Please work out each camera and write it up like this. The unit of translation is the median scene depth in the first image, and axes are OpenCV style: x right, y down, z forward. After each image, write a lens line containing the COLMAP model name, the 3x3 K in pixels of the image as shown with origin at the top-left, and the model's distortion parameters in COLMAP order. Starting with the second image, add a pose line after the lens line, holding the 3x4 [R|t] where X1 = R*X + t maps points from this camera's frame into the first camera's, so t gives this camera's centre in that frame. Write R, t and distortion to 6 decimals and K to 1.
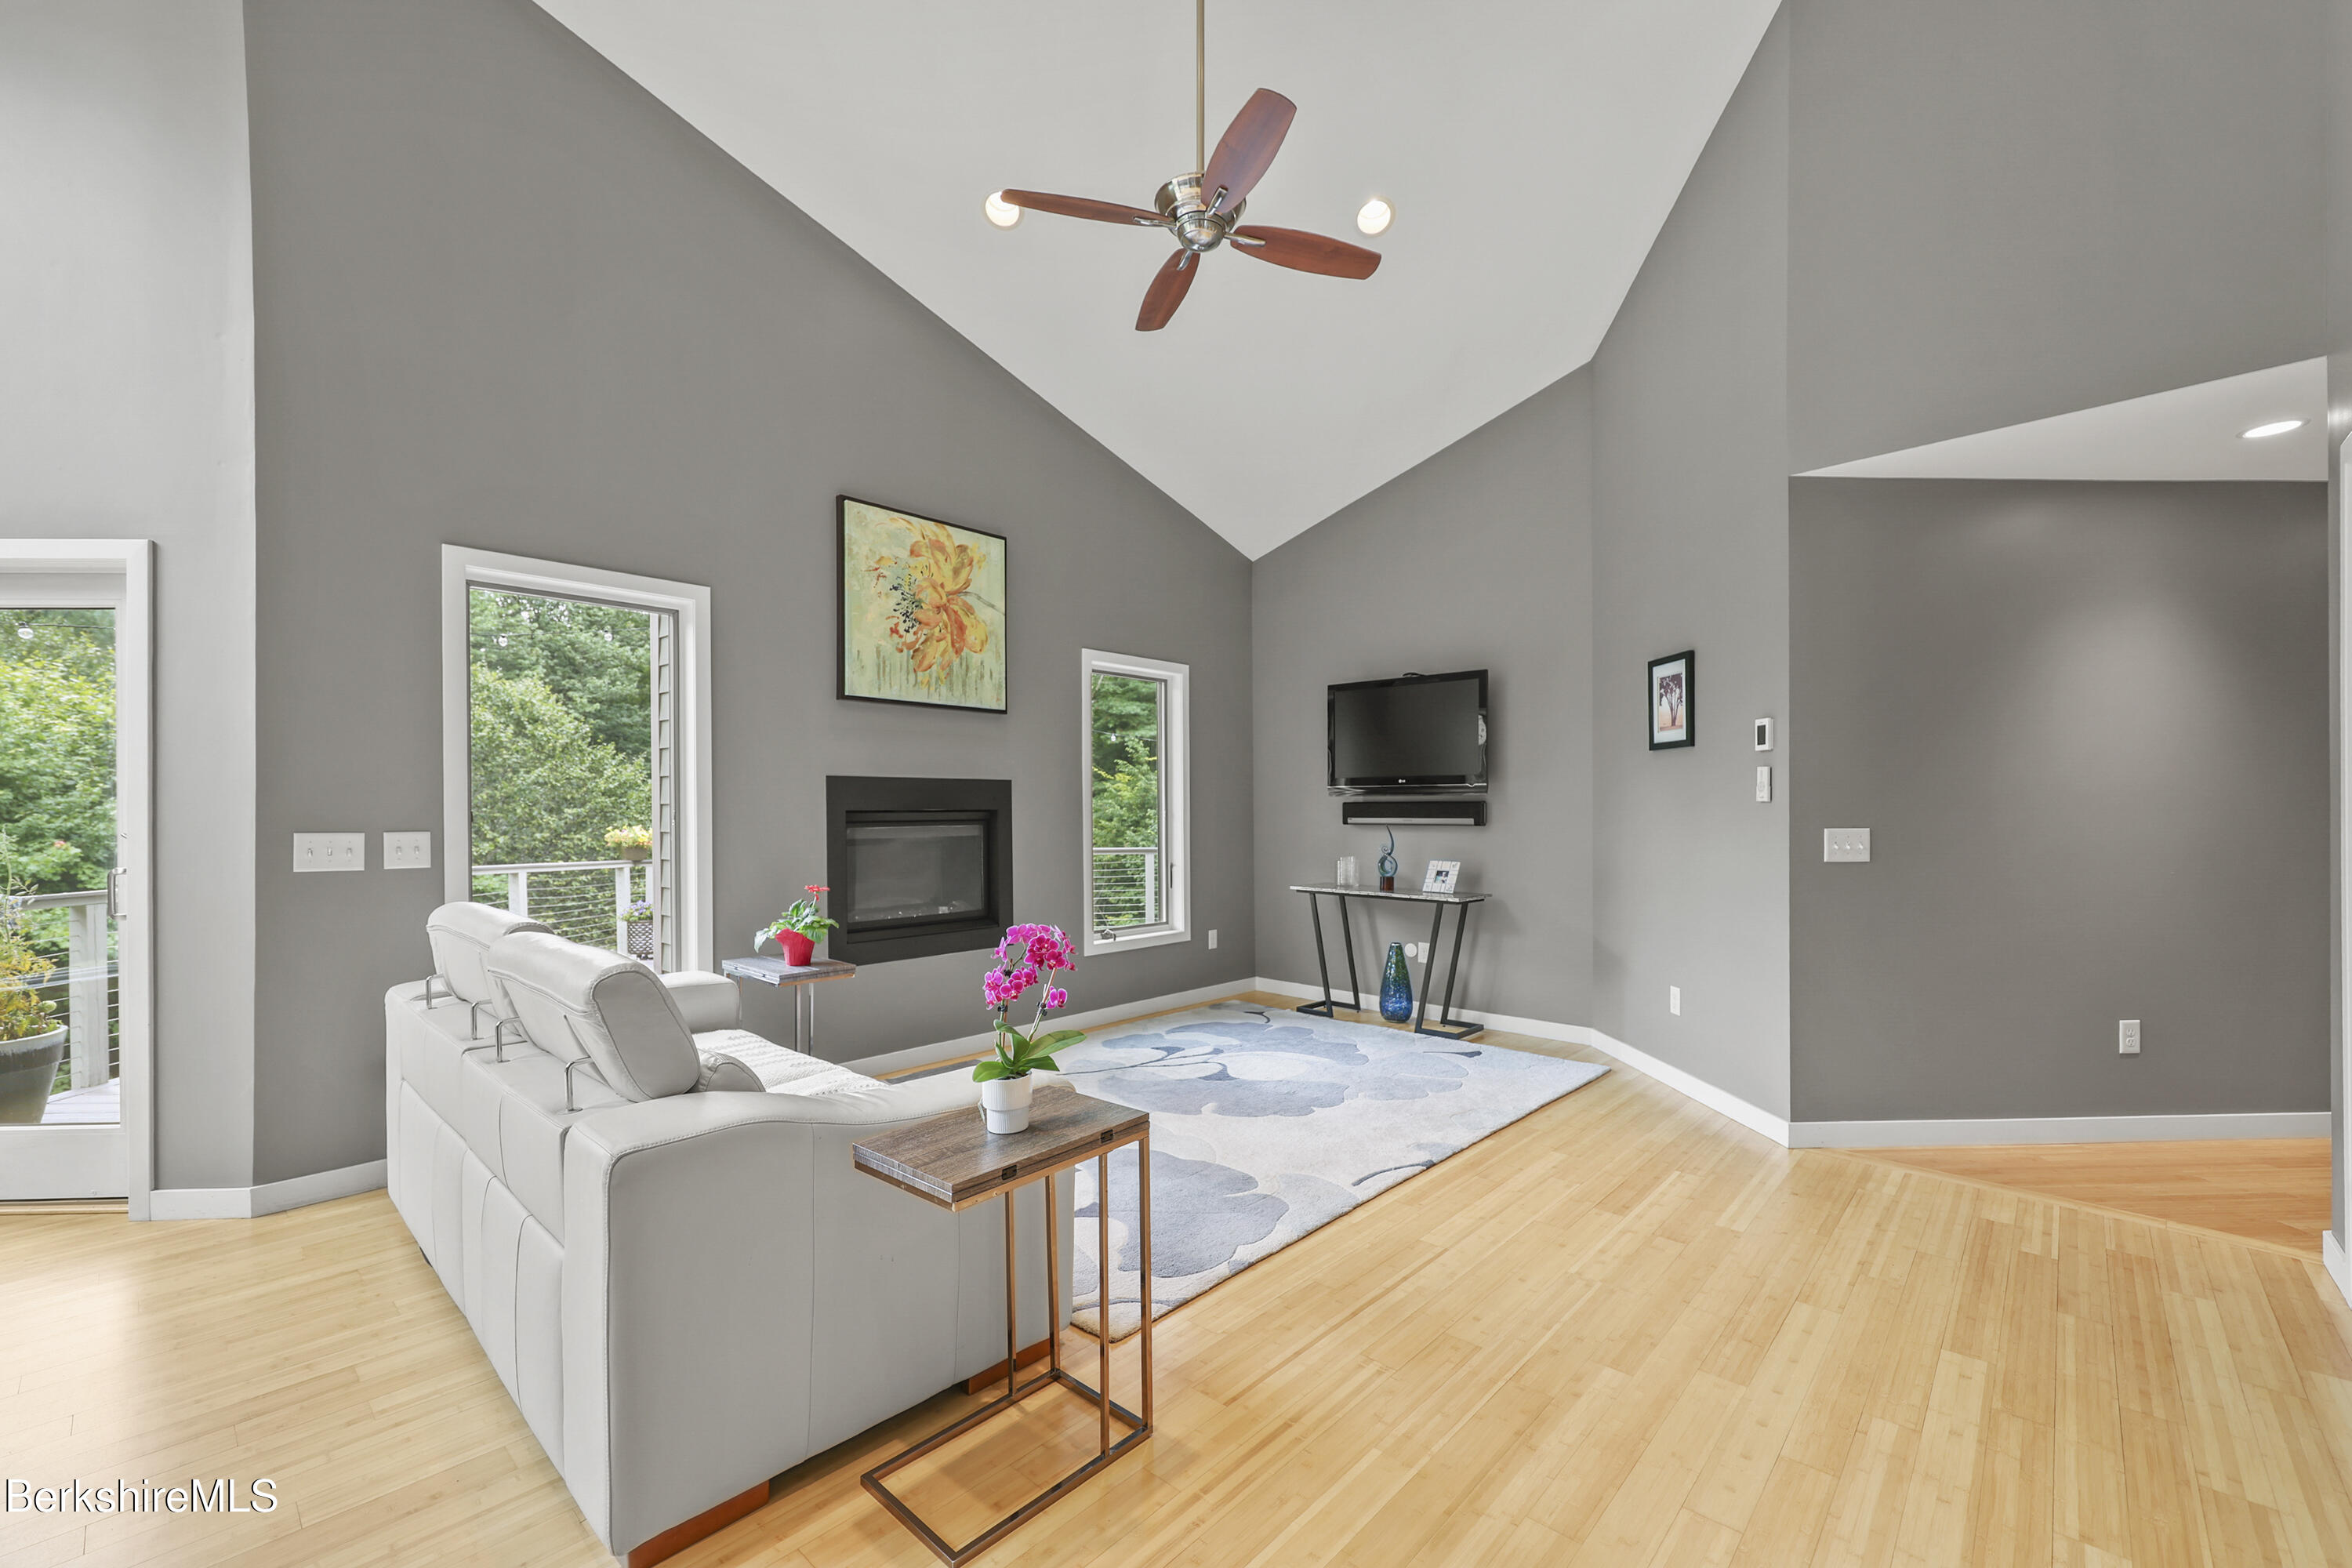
lens RADIAL K [[966.4, 0, 1190.3], [0, 966.4, 819.6], [0, 0, 1]] dist [-0.001374, -0.000047]
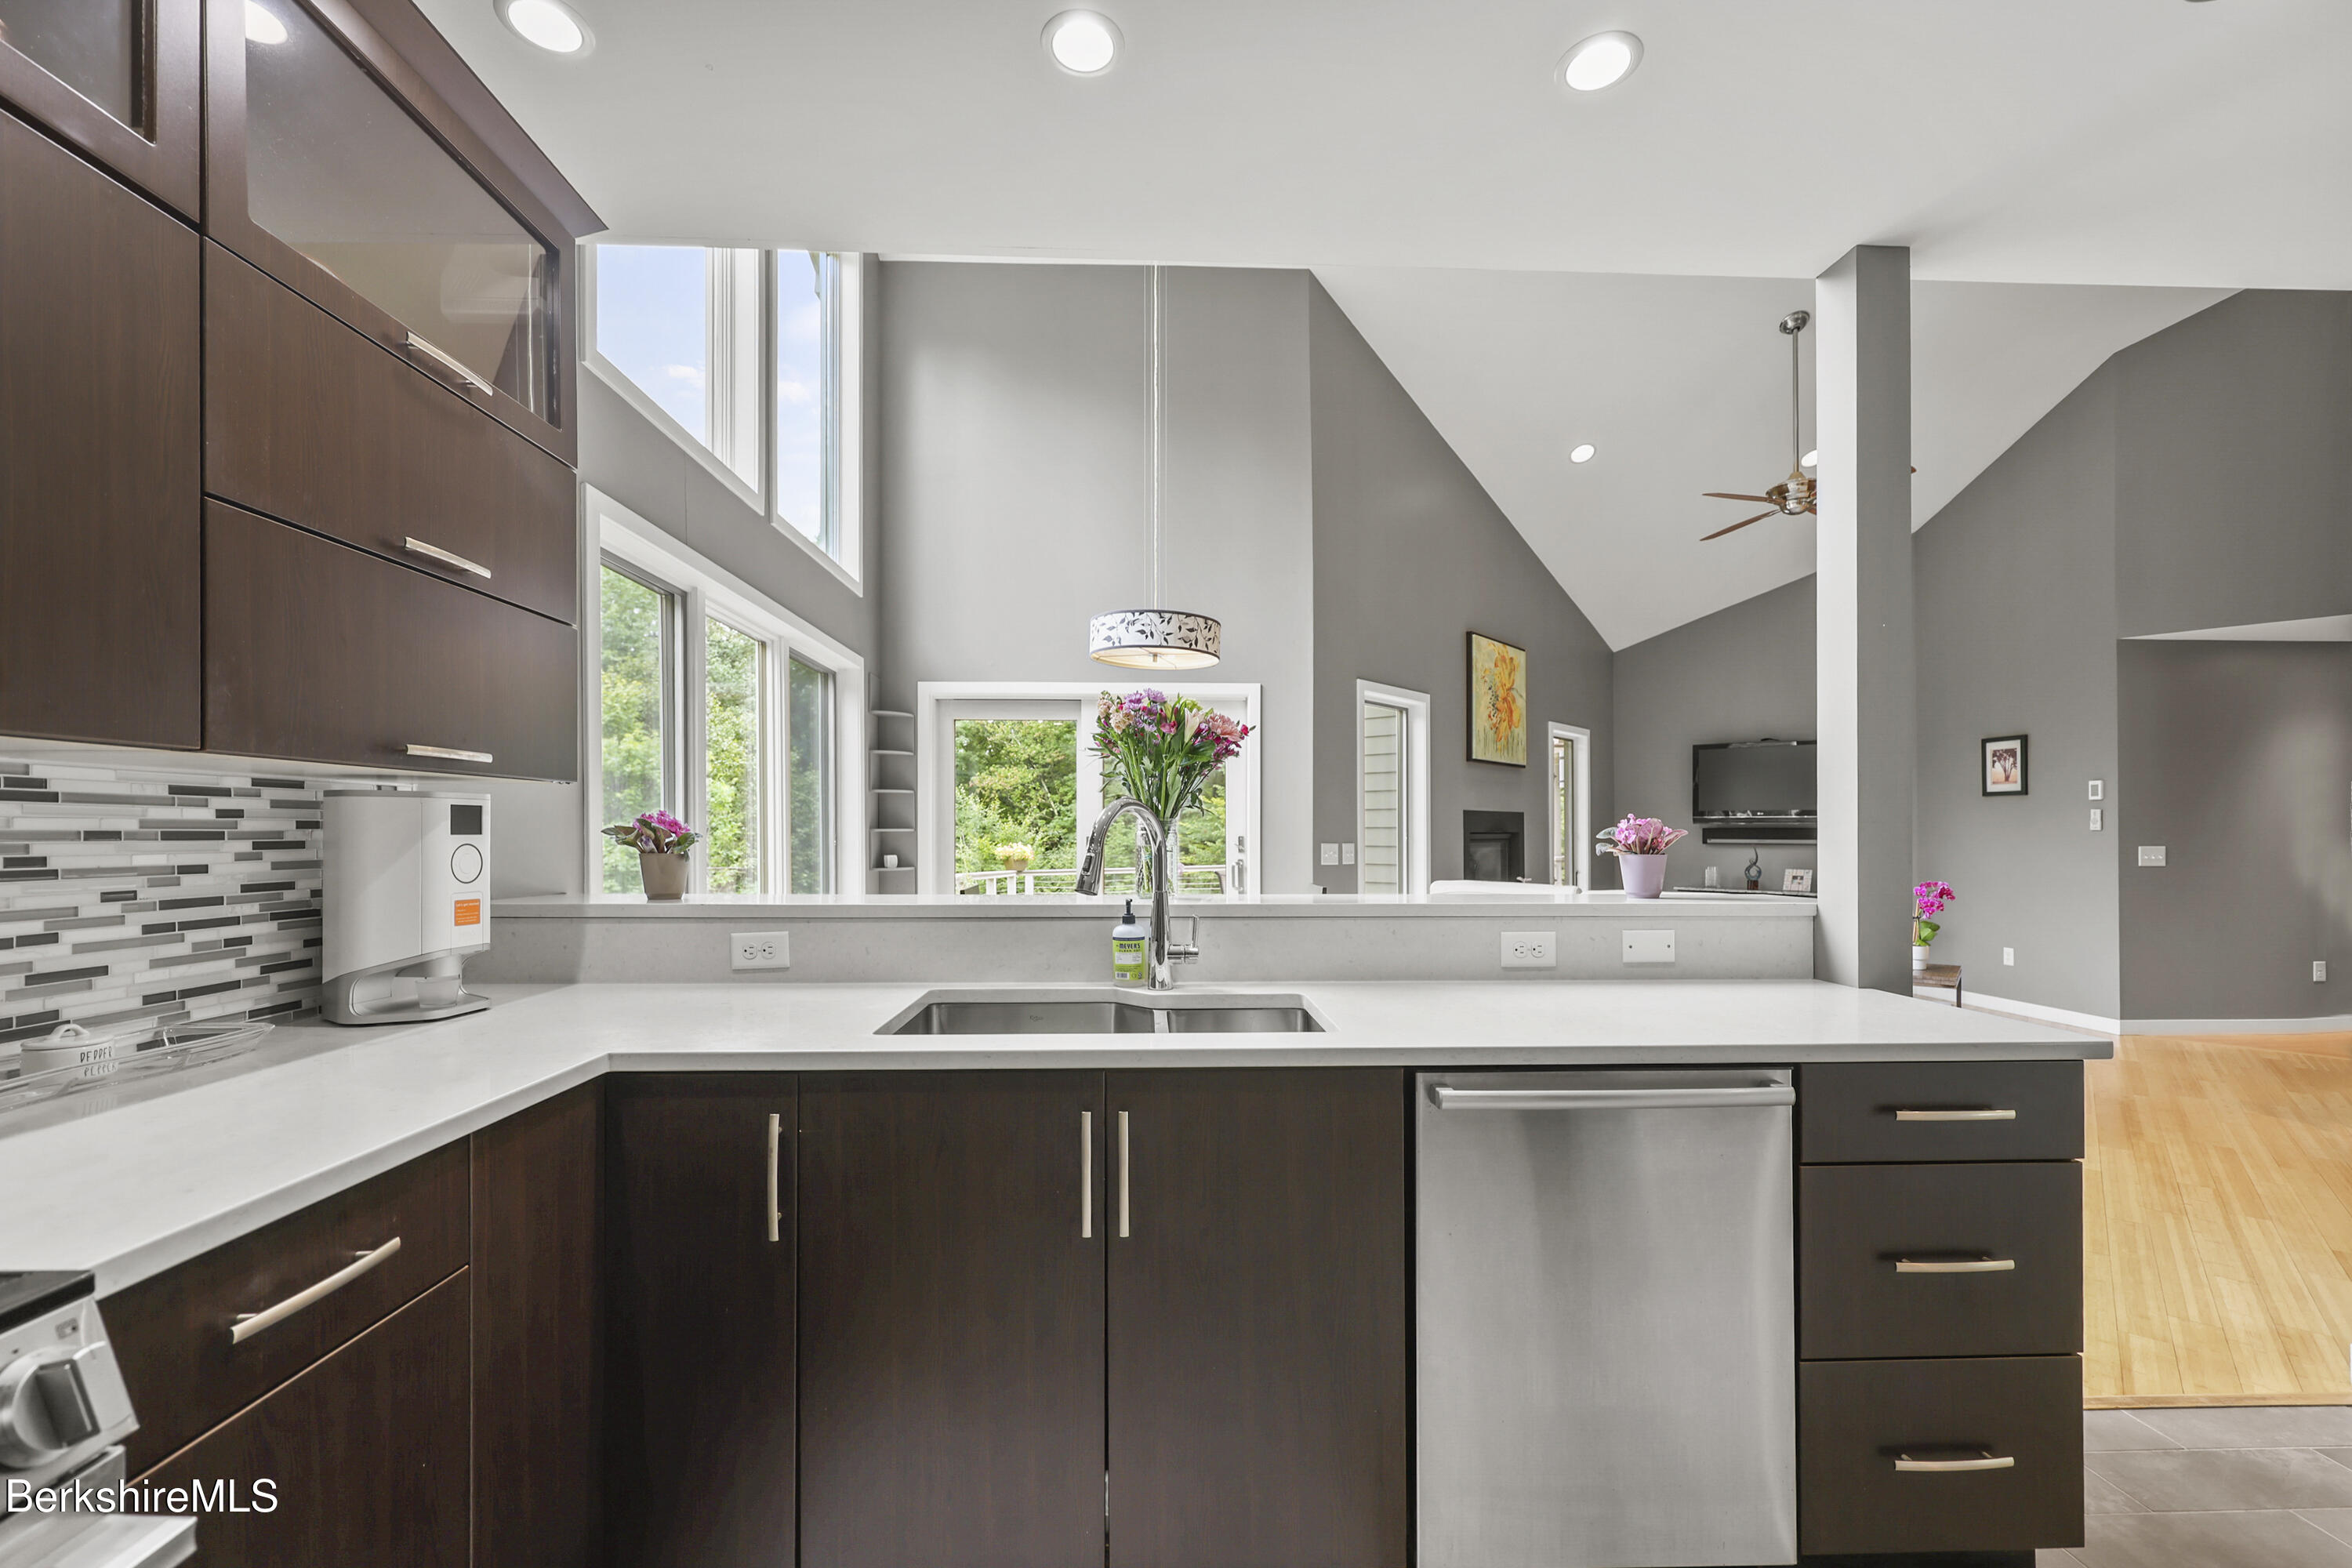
lens RADIAL K [[973.1, 0, 1175.7], [0, 973.1, 830.3], [0, 0, 1]] dist [-0.001904, 0.000037]
pose [[0.999976, 0.005631, -0.003950, -0.814232], [-0.005677, 0.999917, -0.011579, 0.008156], [0.003884, 0.011601, 0.999925, -0.563330]]
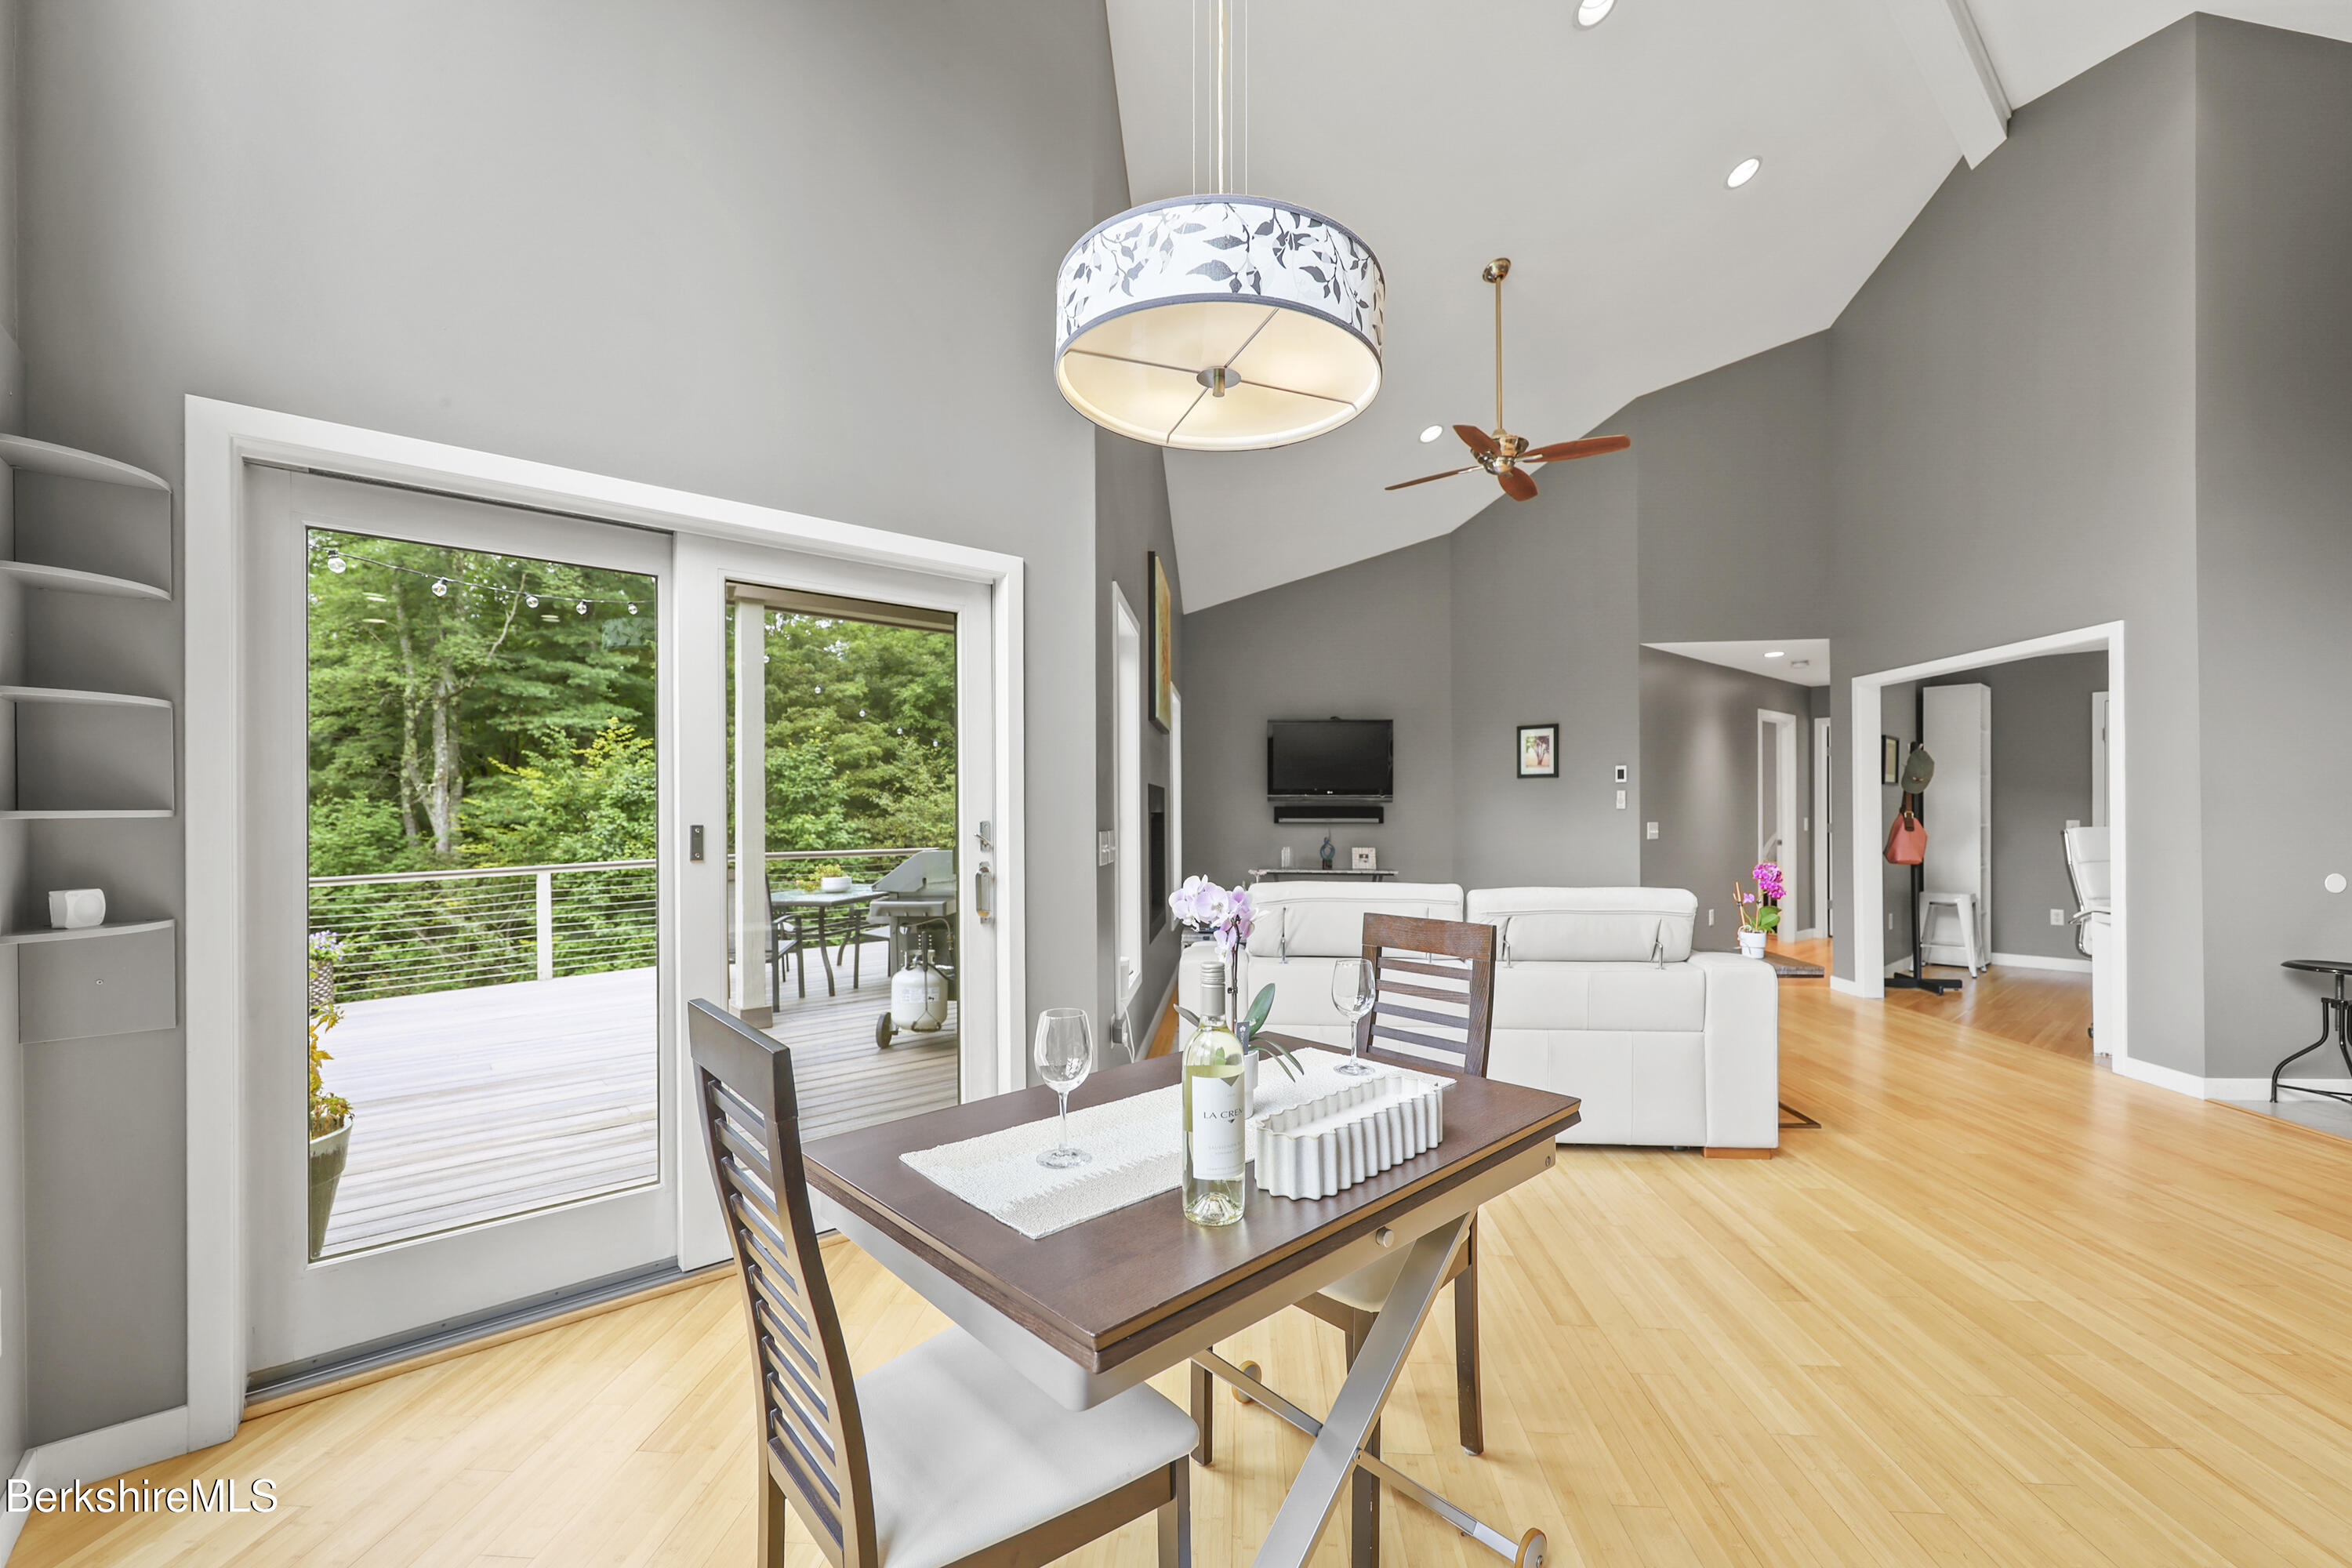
lens RADIAL K [[959.4, 0, 1175.3], [0, 959.4, 805.7], [0, 0, 1]] dist [0.000757, 0.000240]
pose [[0.783100, 0.006233, 0.621865, -1.061987], [0.004138, 0.999875, -0.015233, 0.000376], [-0.621882, 0.014502, 0.782976, 0.045860]]
